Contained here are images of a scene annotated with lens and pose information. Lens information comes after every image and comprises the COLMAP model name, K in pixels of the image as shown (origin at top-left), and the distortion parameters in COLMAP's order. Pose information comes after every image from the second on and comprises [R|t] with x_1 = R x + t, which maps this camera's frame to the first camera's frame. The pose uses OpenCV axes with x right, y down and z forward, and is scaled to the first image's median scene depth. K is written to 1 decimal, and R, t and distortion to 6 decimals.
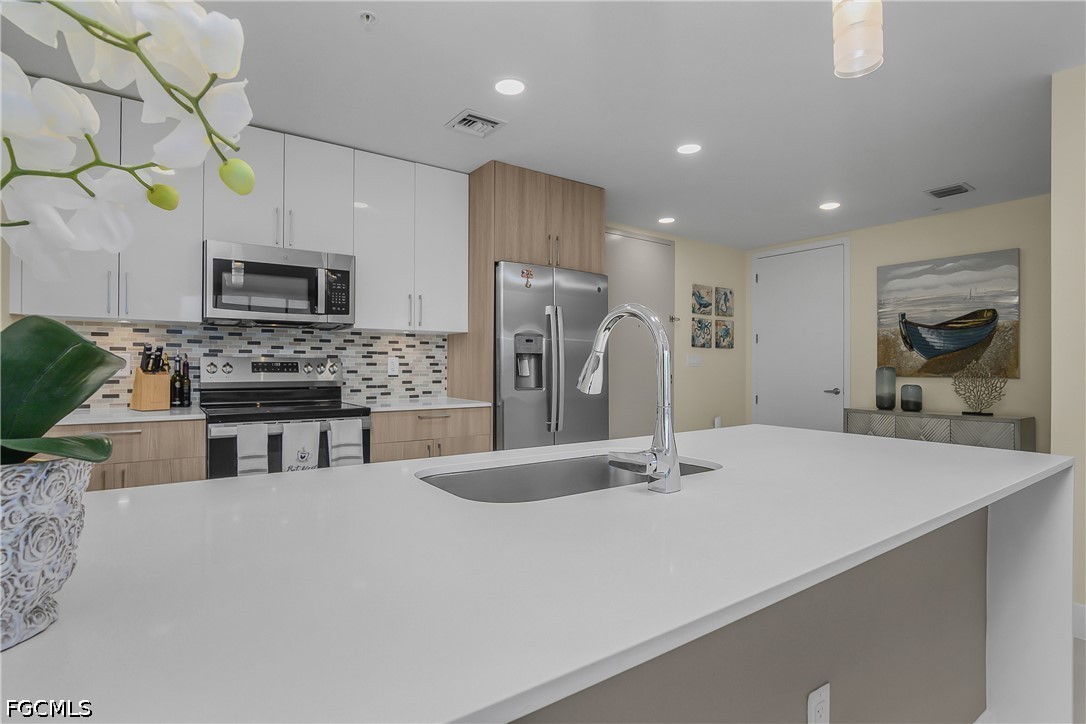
lens RADIAL K [[537.1, 0, 535.3], [0, 537.1, 358.4], [0, 0, 1]] dist [-0.018083, 0.002147]
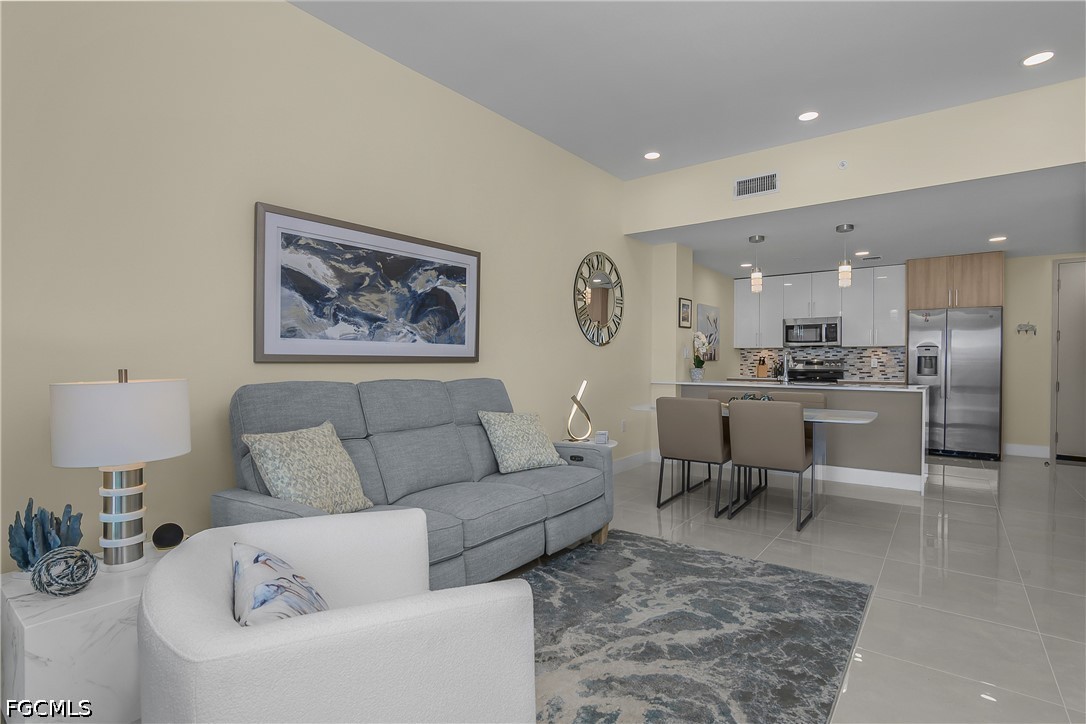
lens RADIAL K [[537.1, 0, 536.0], [0, 537.1, 367.0], [0, 0, 1]] dist [-0.018083, 0.002147]
pose [[0.280814, 0.003471, -0.959756, 1.414403], [0.008225, 0.999948, 0.006023, 0.007011], [0.959727, -0.009585, 0.280771, -0.869113]]
